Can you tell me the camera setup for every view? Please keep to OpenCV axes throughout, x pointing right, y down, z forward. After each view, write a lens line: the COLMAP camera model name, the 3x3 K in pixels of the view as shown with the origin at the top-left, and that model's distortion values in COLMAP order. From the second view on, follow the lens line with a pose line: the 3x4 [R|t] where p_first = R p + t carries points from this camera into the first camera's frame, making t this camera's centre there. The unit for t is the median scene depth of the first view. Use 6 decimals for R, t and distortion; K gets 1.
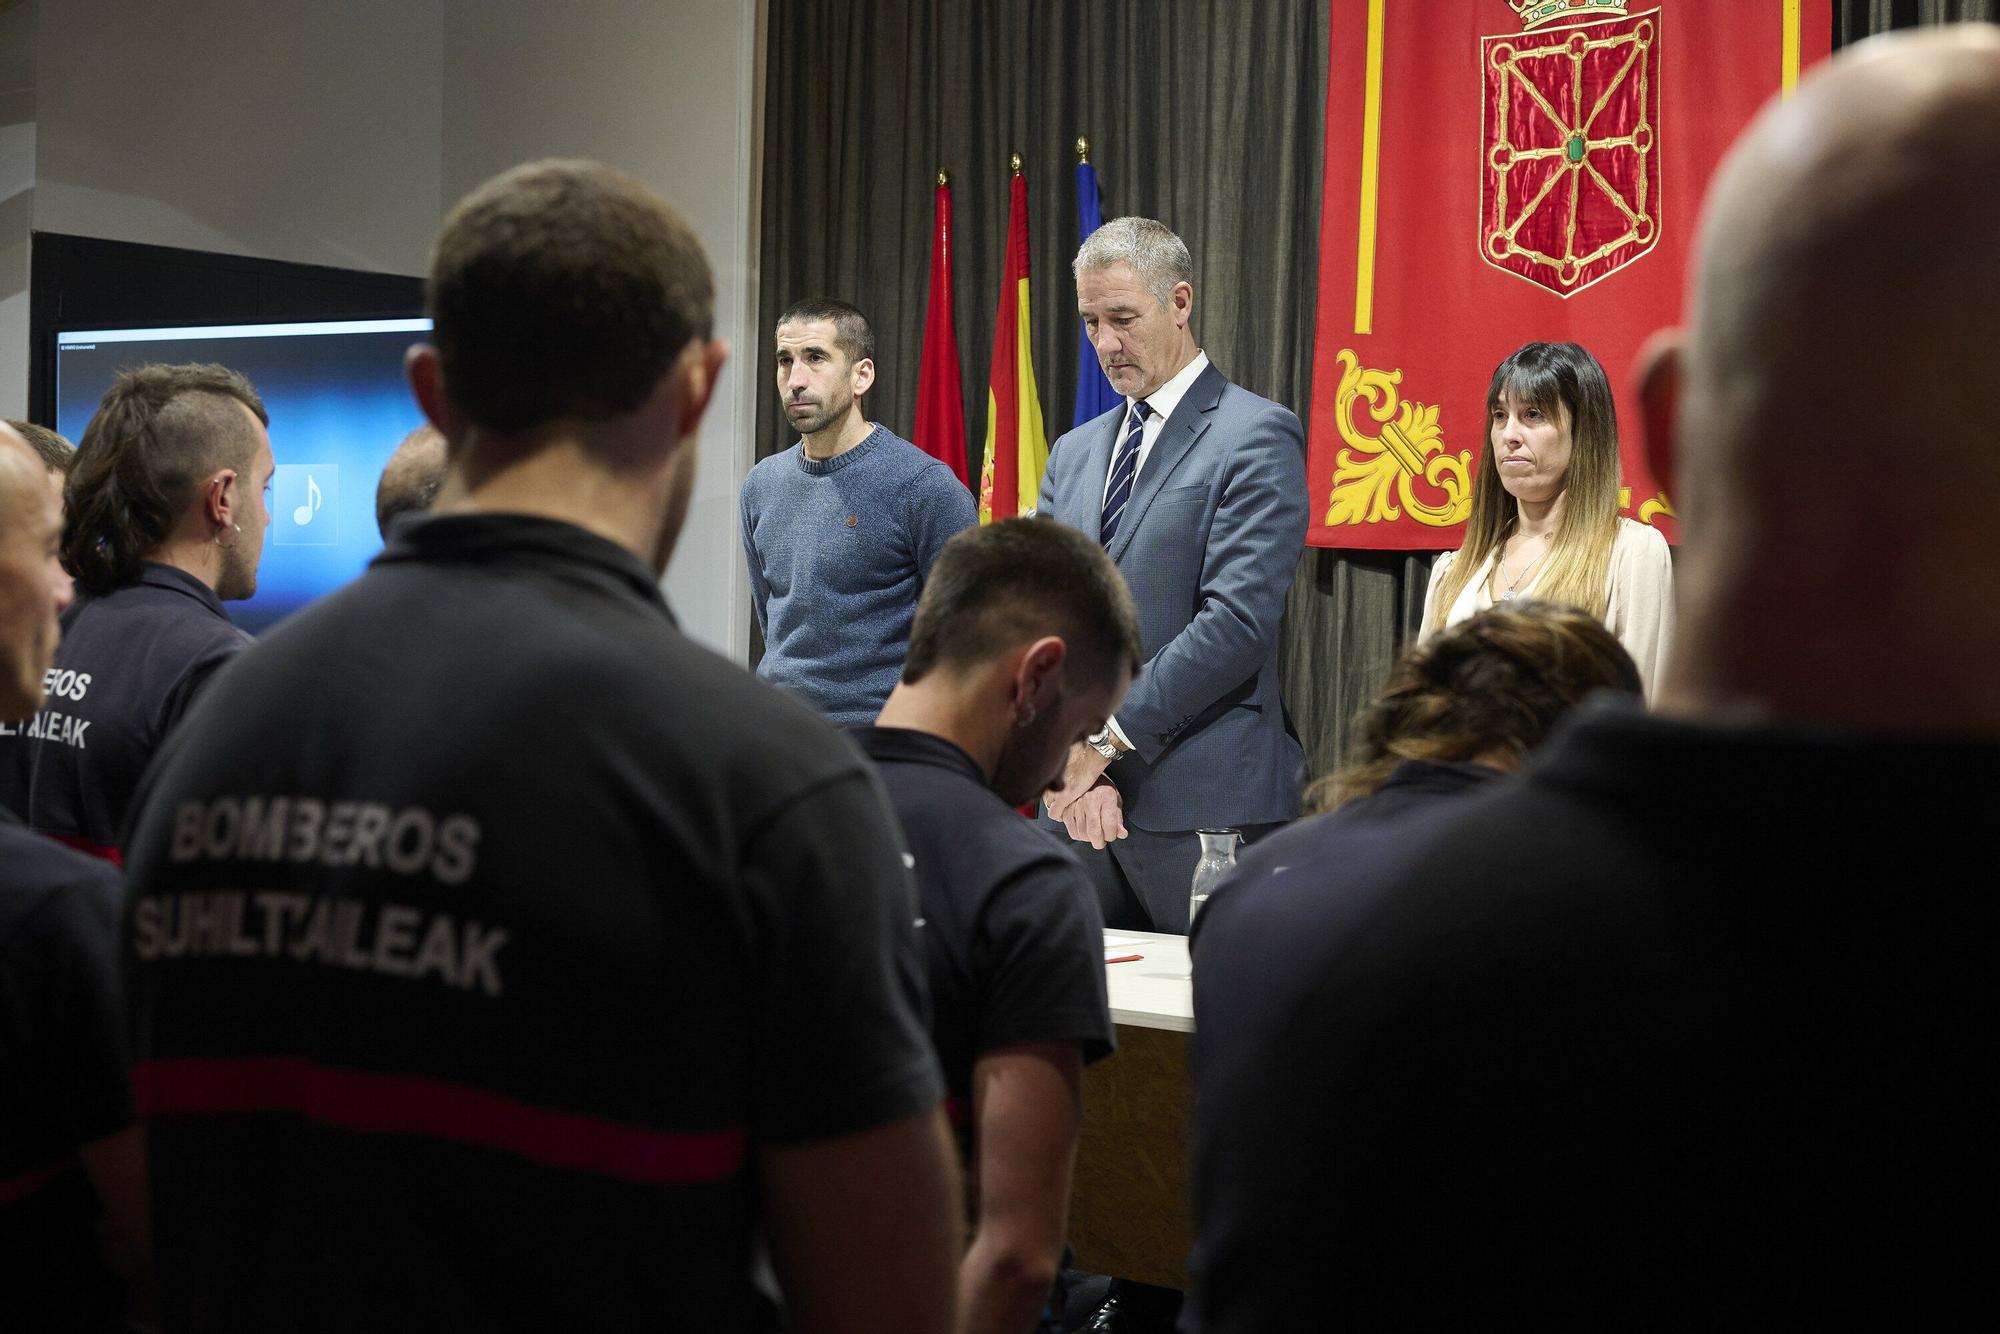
lens RADIAL K [[3049.8, 0, 1005.9], [0, 3049.8, 521.5], [0, 0, 1]] dist [0.026121, 0.076568]
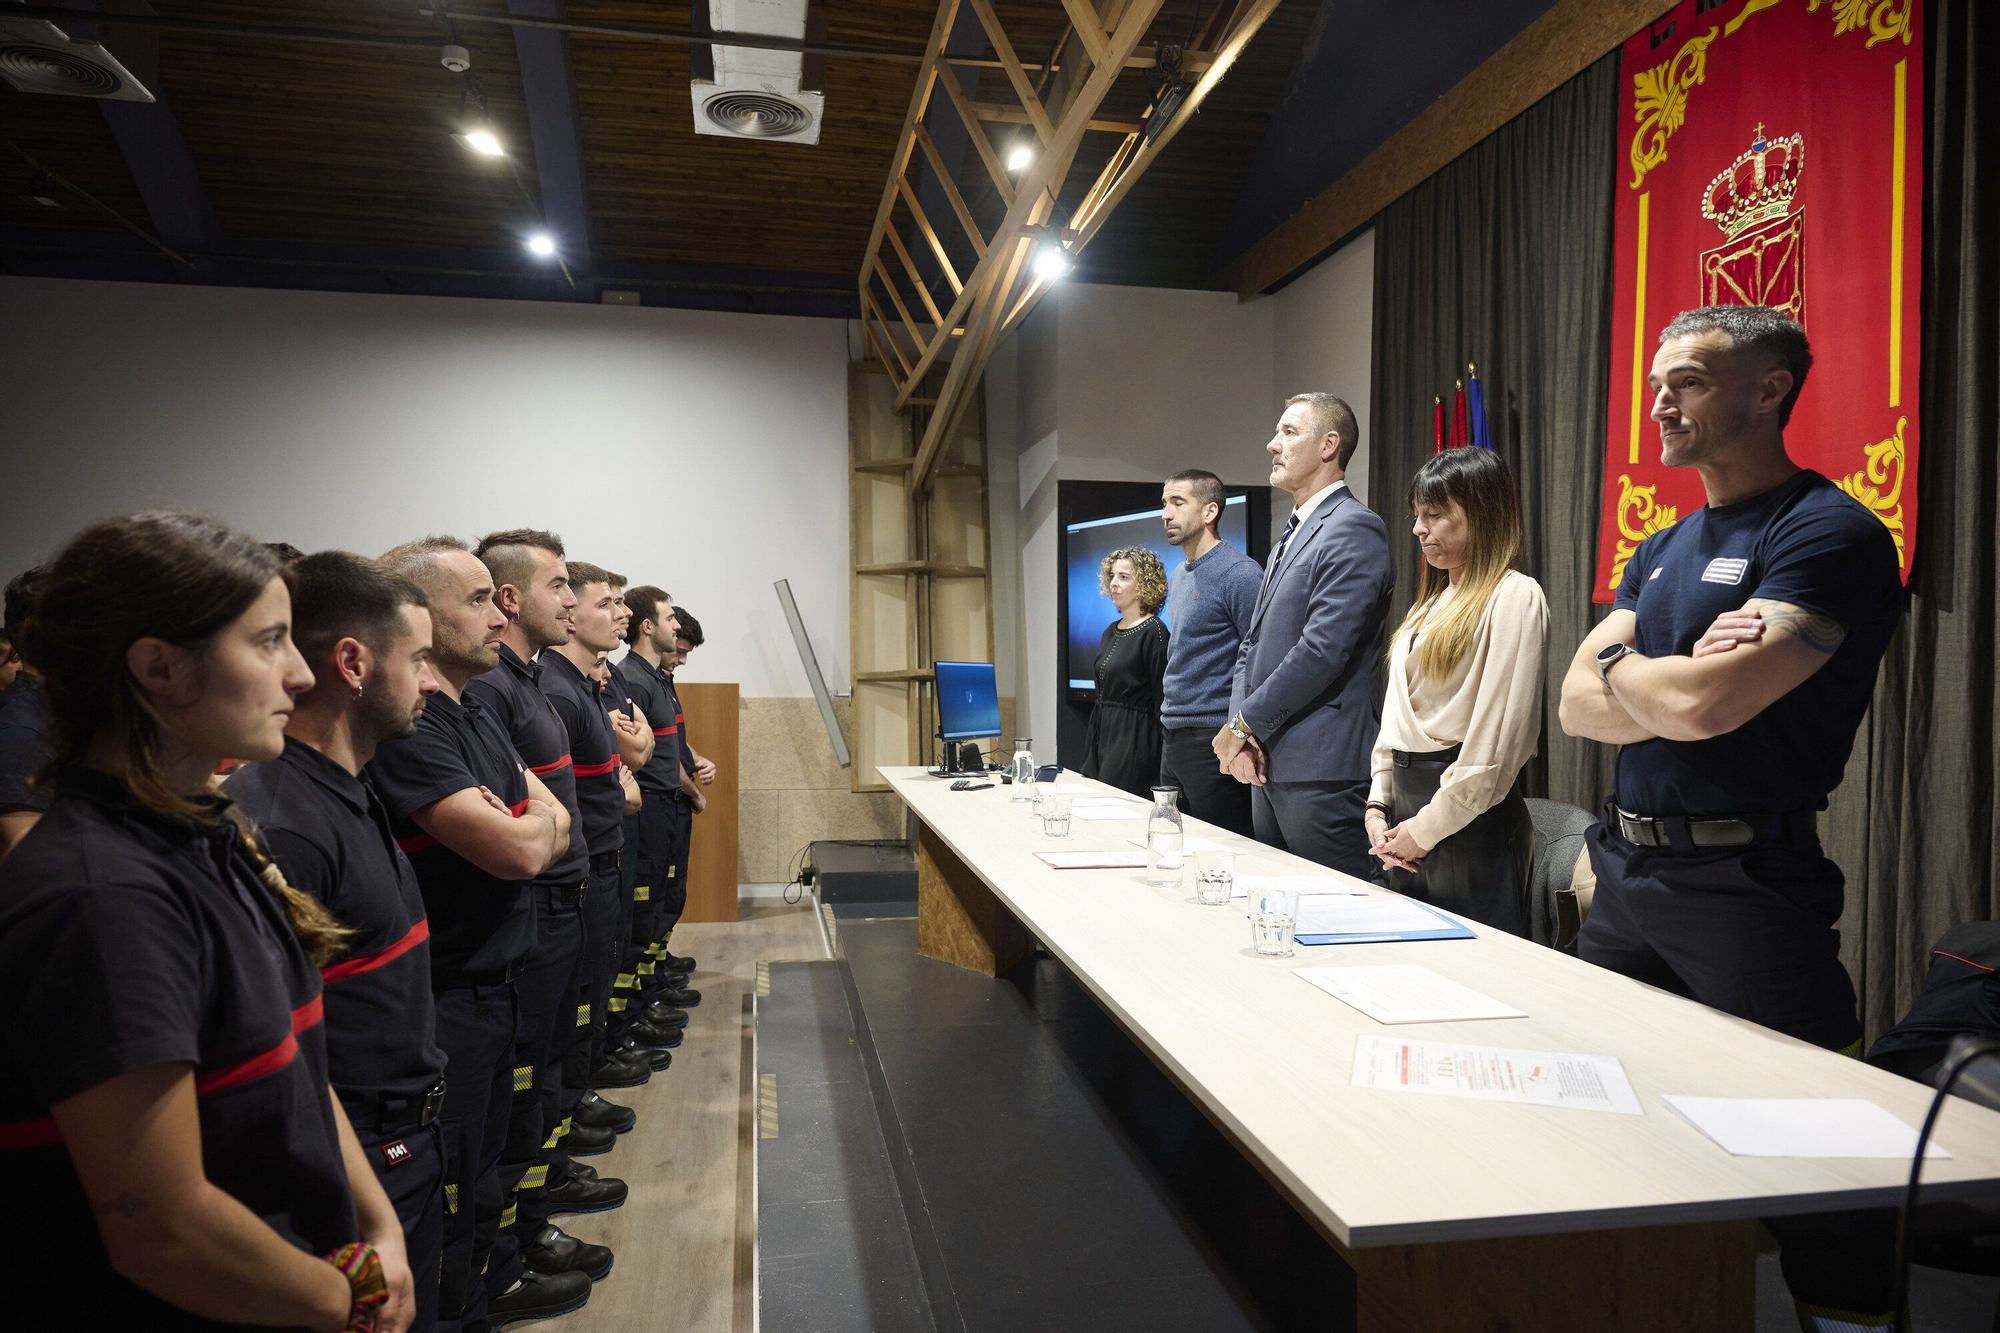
lens RADIAL K [[1297.7, 0, 1000.0], [0, 1297.7, 666.5], [0, 0, 1]] dist [-0.004738, -0.007930]
pose [[0.798512, -0.003420, -0.601970, 0.262109], [0.025489, 0.999279, 0.028134, 0.014449], [0.601440, -0.037809, 0.798023, 0.292562]]
